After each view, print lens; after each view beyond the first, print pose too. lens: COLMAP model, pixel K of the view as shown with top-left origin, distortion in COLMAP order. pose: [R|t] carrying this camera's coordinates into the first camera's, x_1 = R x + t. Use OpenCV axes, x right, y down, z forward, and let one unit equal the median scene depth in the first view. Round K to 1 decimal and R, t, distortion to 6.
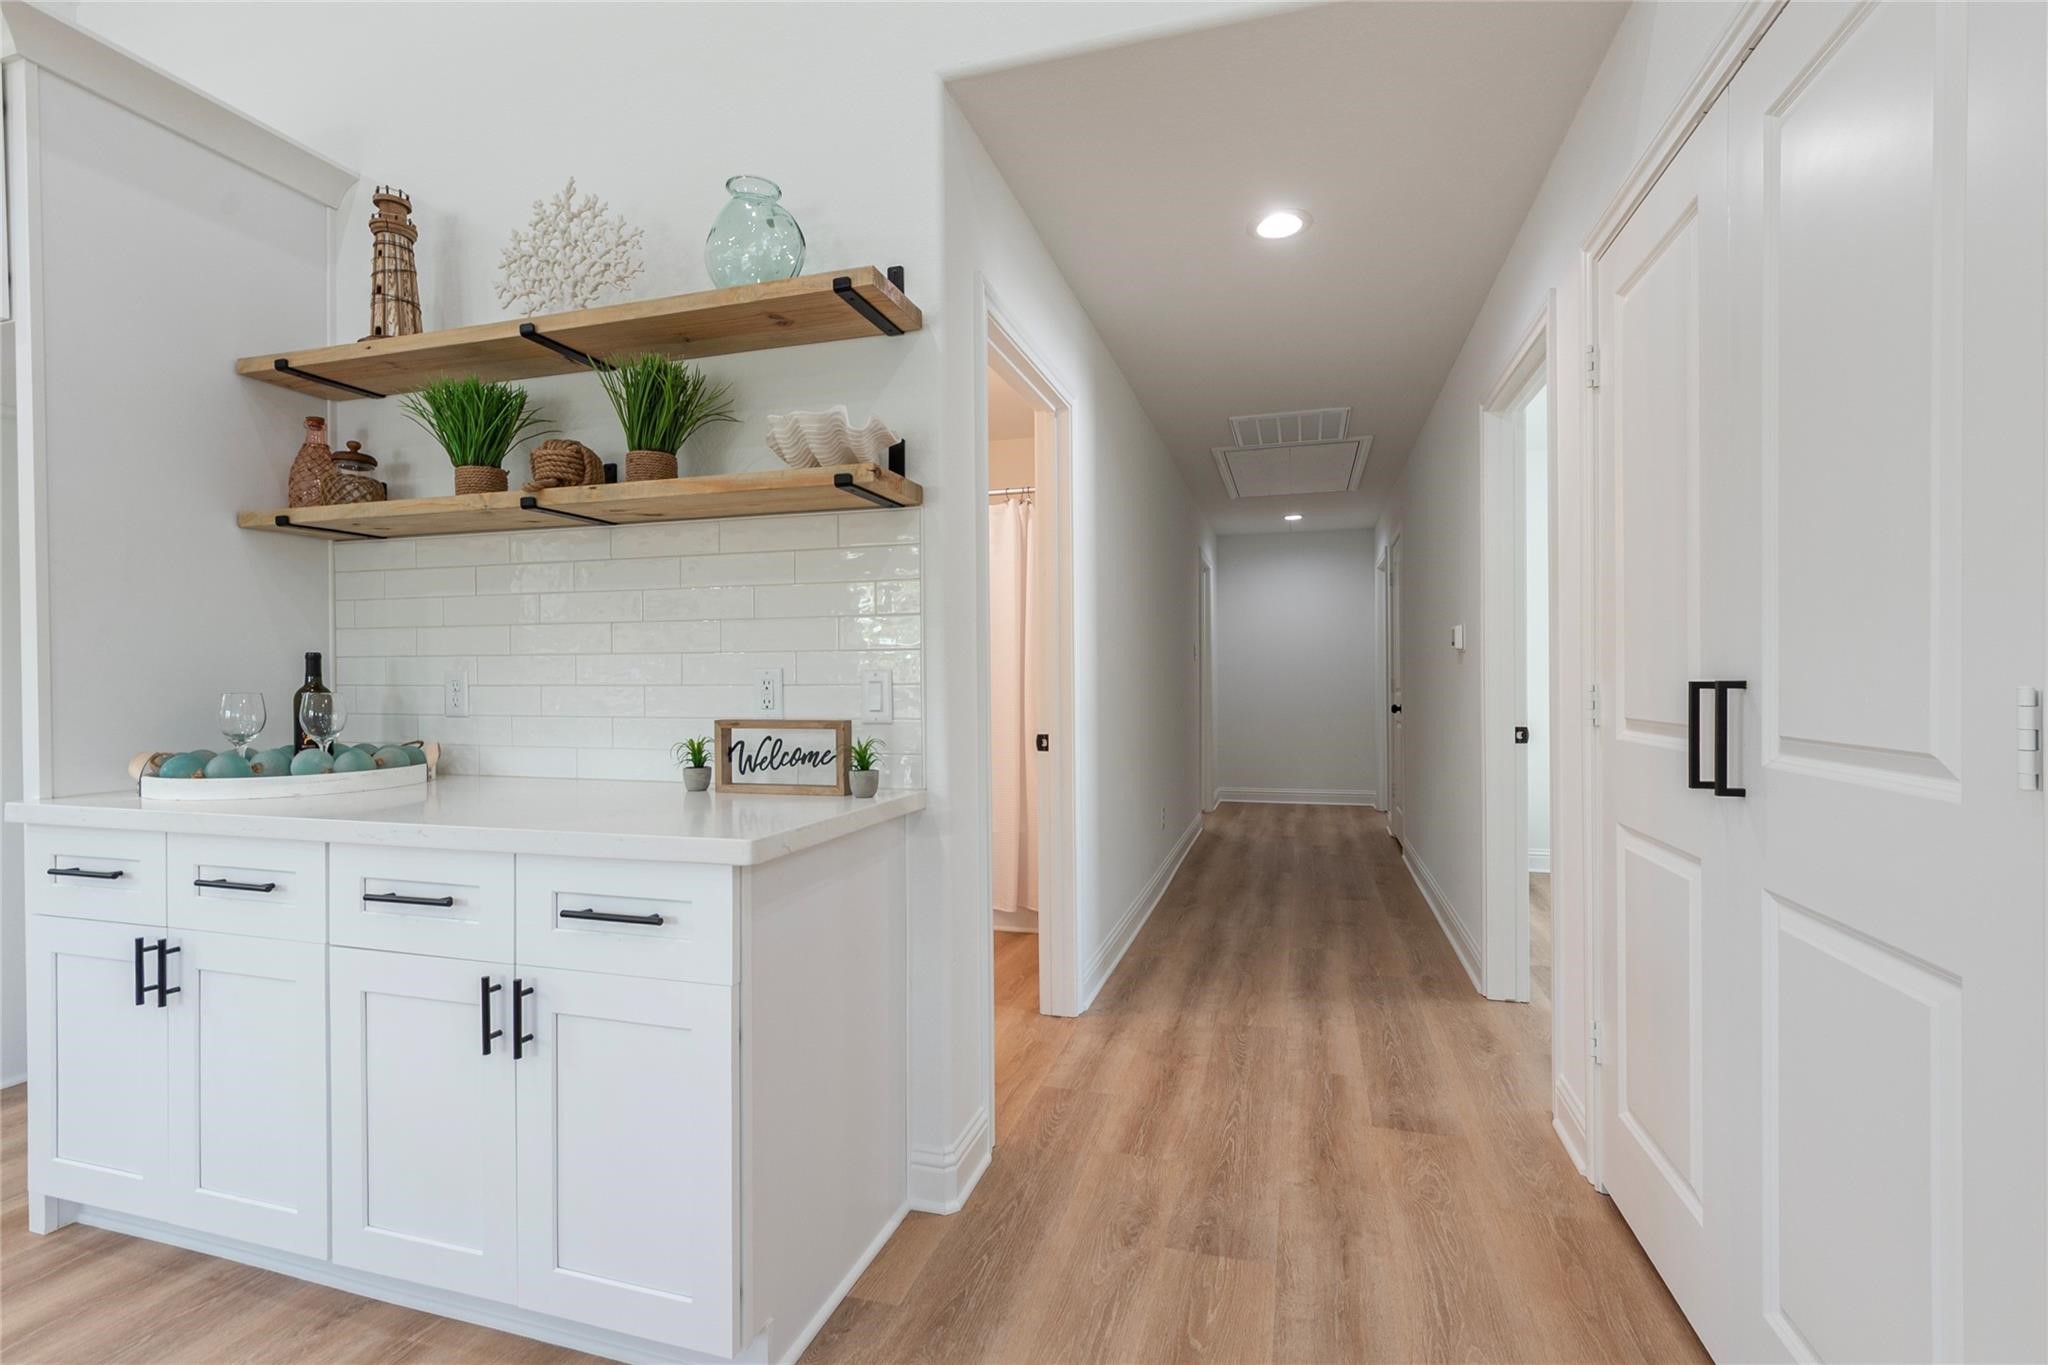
lens RADIAL K [[913.2, 0, 1020.8], [0, 913.2, 683.2], [0, 0, 1]] dist [0.012907, -0.001994]
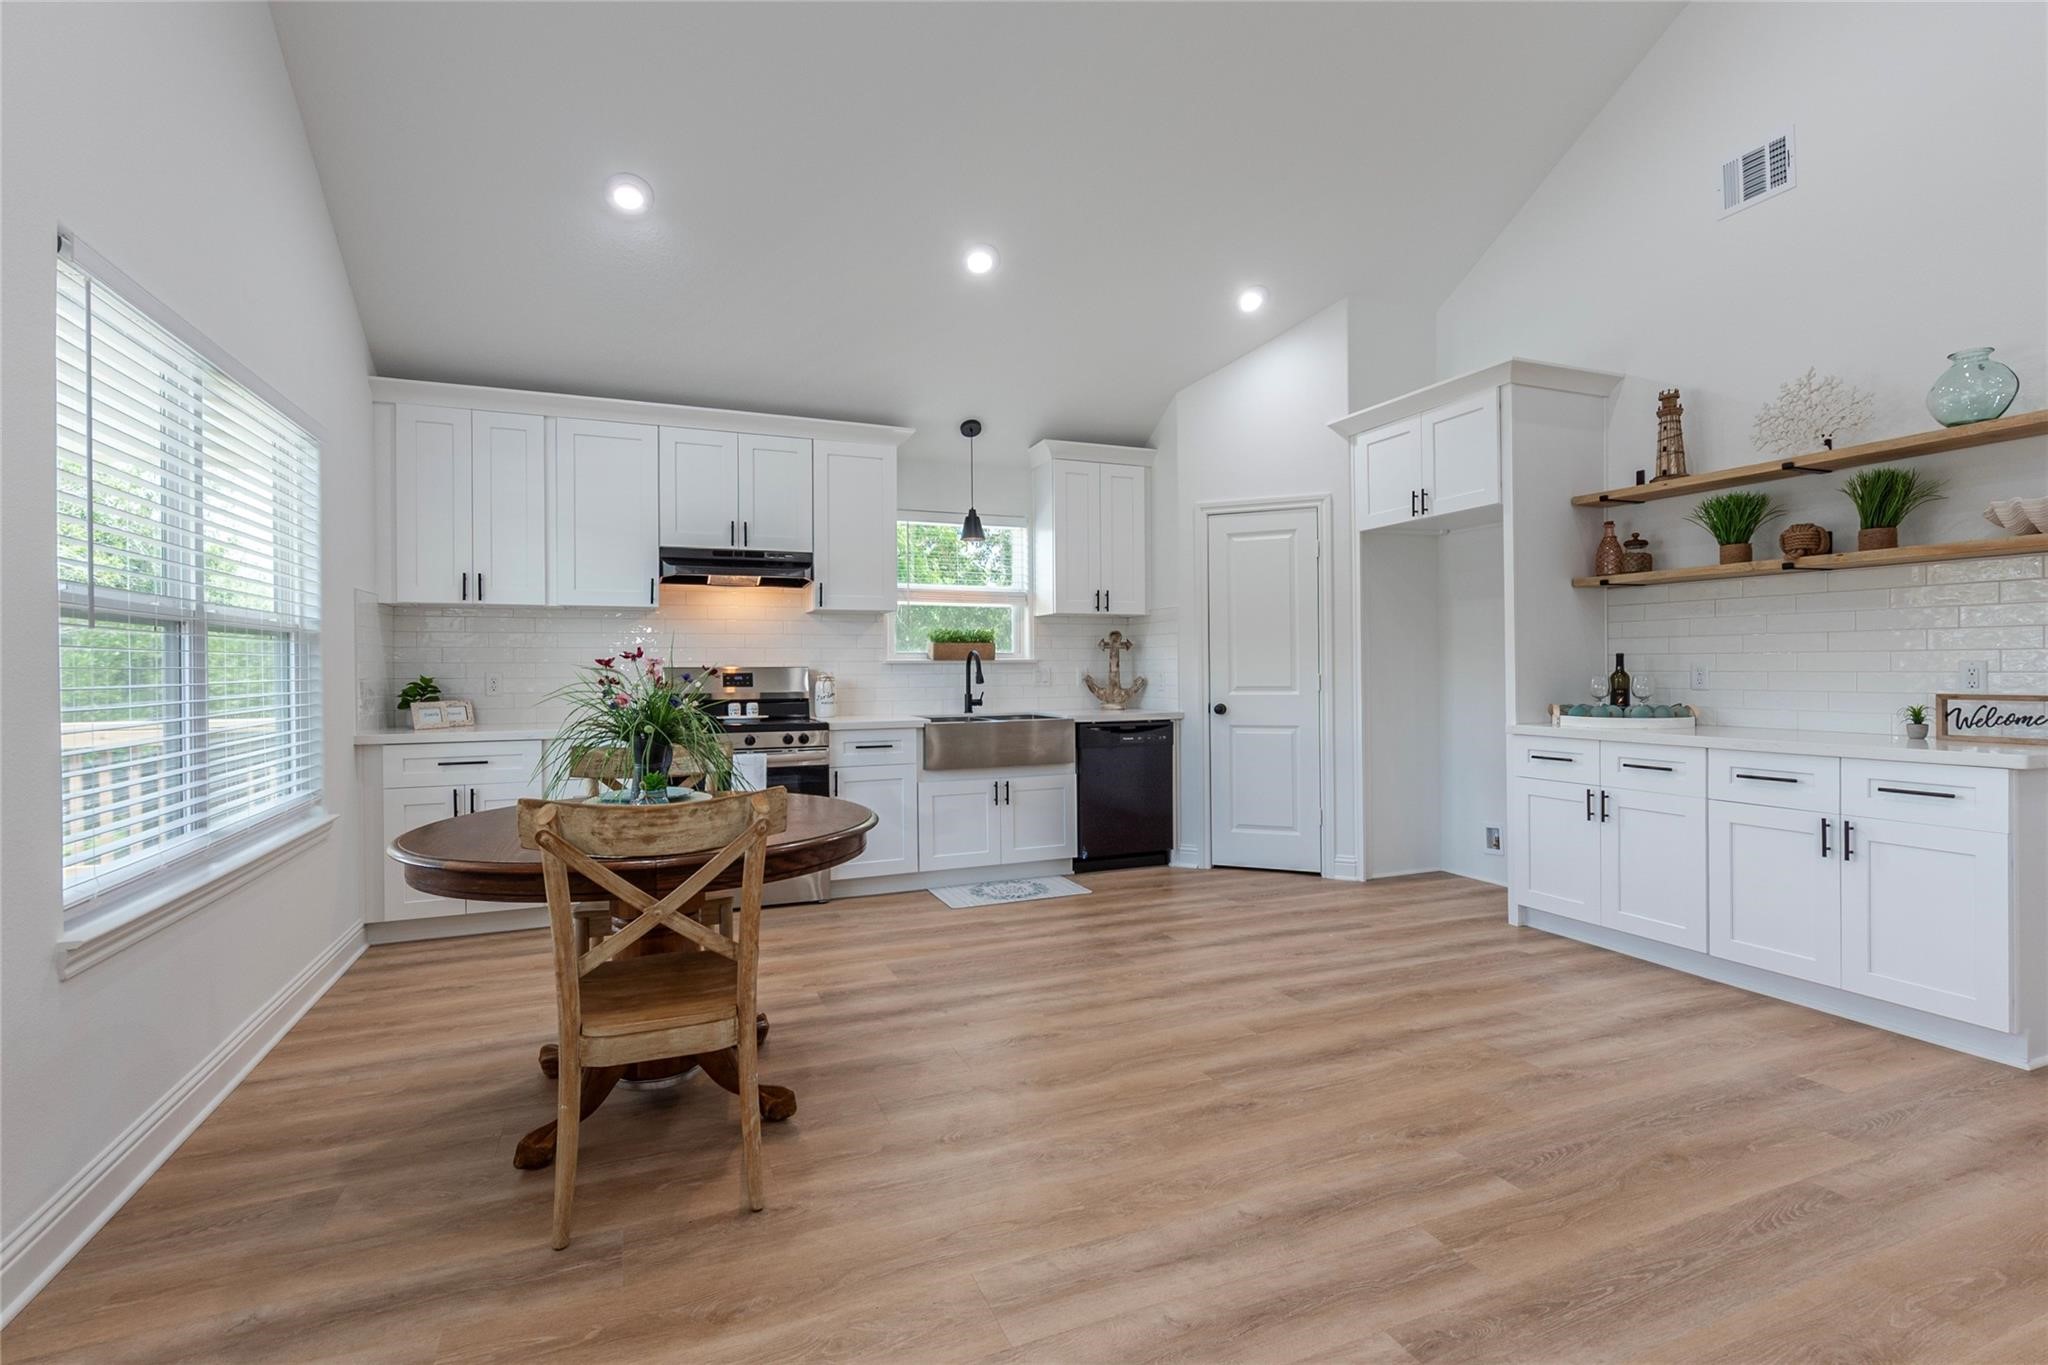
lens RADIAL K [[949.0, 0, 1041.8], [0, 949.0, 670.1], [0, 0, 1]] dist [-0.001176, -0.001548]
pose [[0.637015, 0.001967, -0.770849, -0.054309], [0.002495, 0.999986, 0.004613, -0.012613], [0.770847, -0.004862, 0.637001, -1.181349]]
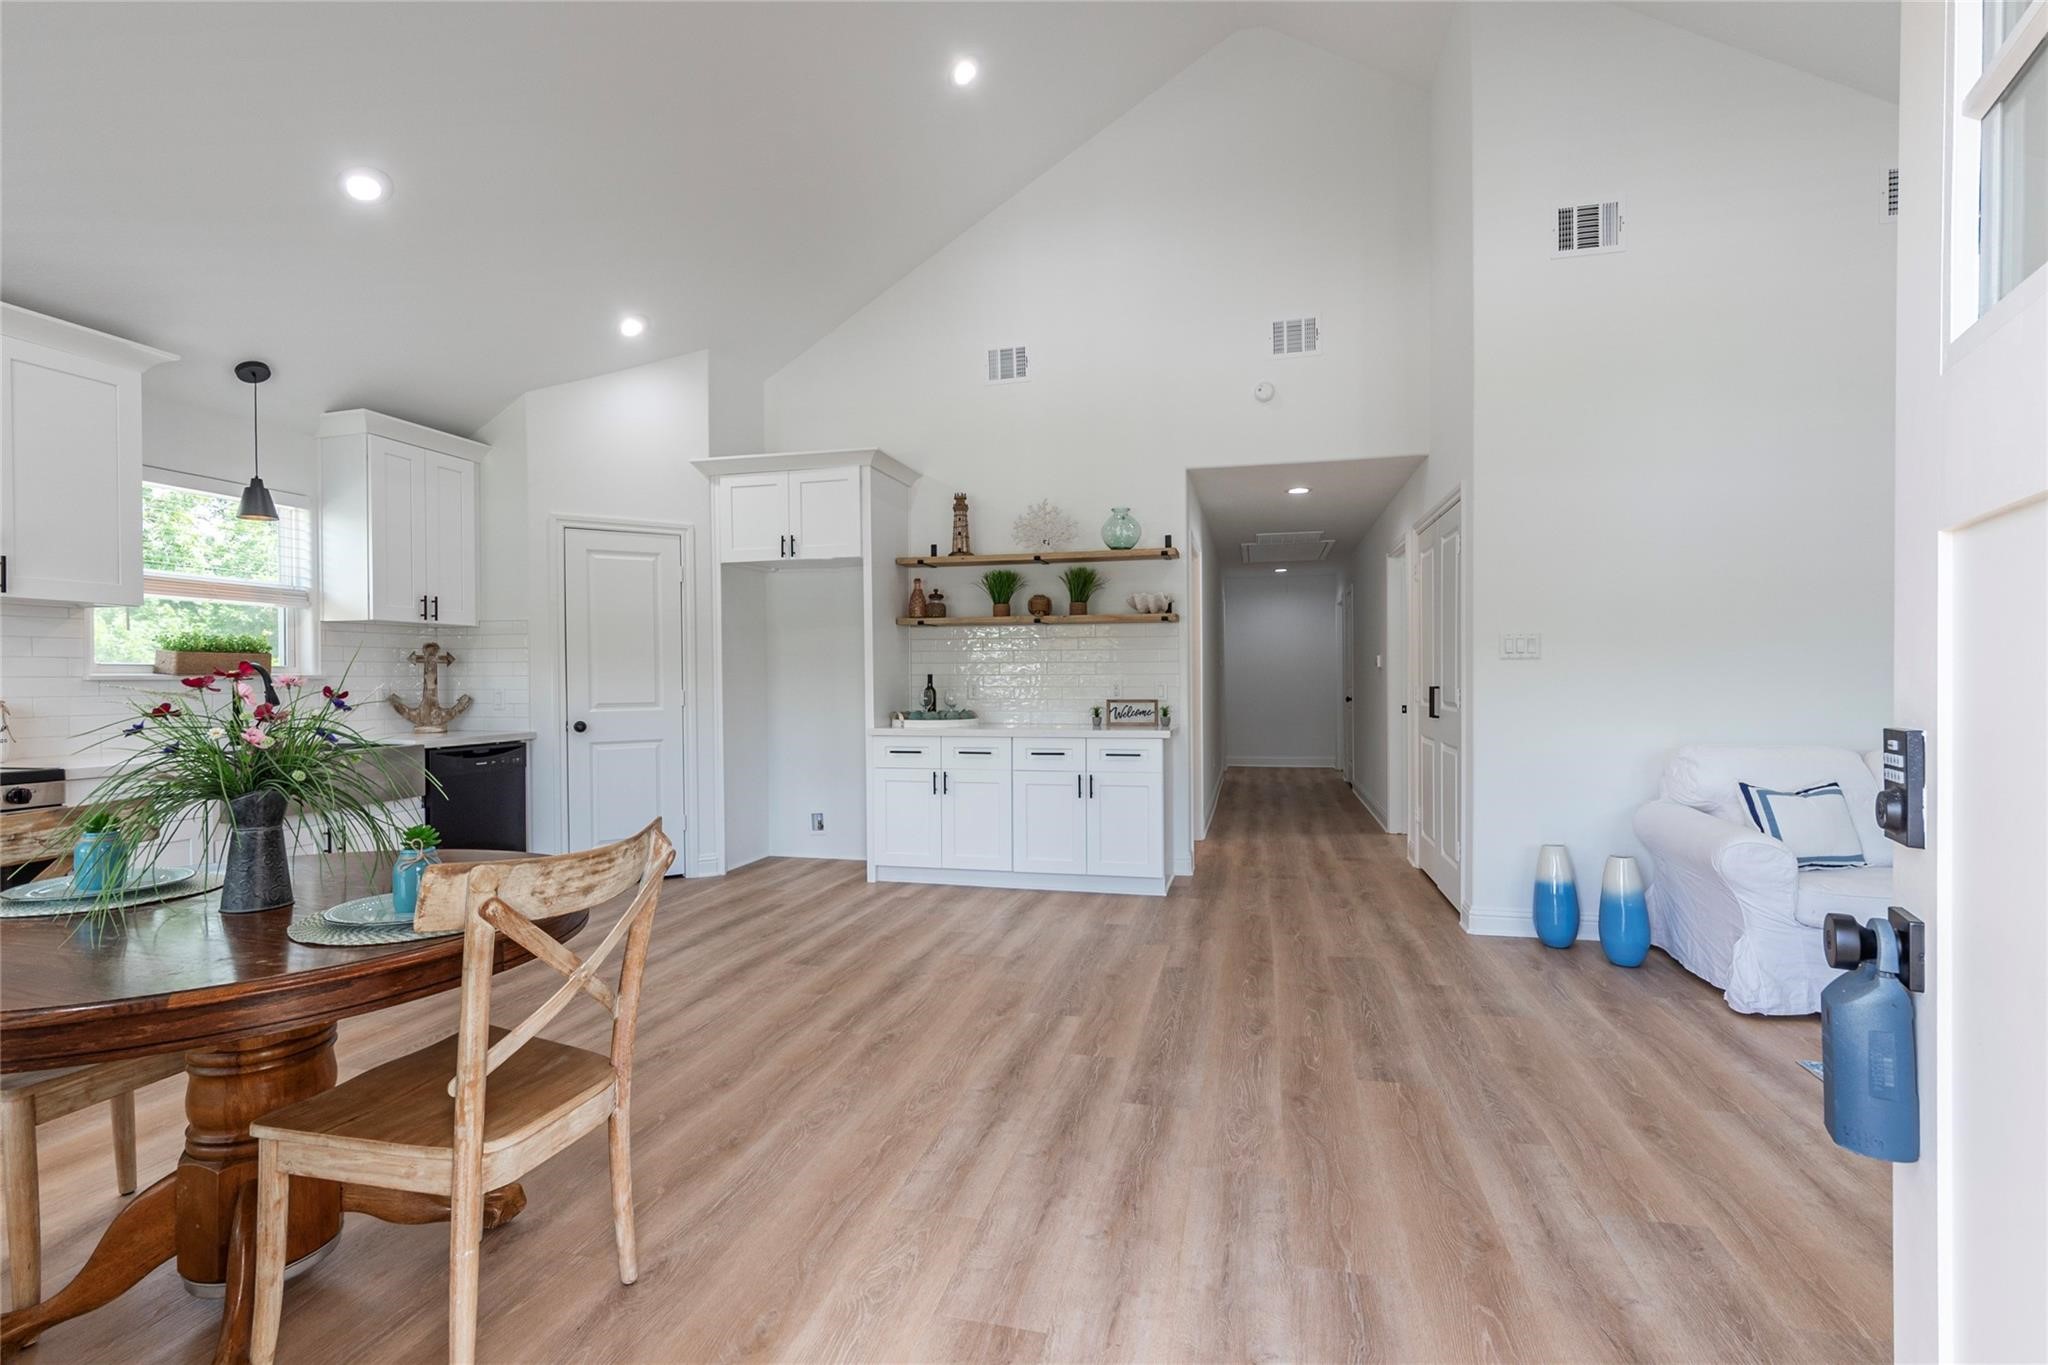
lens RADIAL K [[913.2, 0, 1030.6], [0, 913.2, 681.2], [0, 0, 1]] dist [0.012907, -0.001994]
pose [[0.998661, -0.000029, 0.051732, -0.678028], [-0.000155, 0.999994, 0.003554, -0.024851], [-0.051732, -0.003558, 0.998655, -1.687507]]
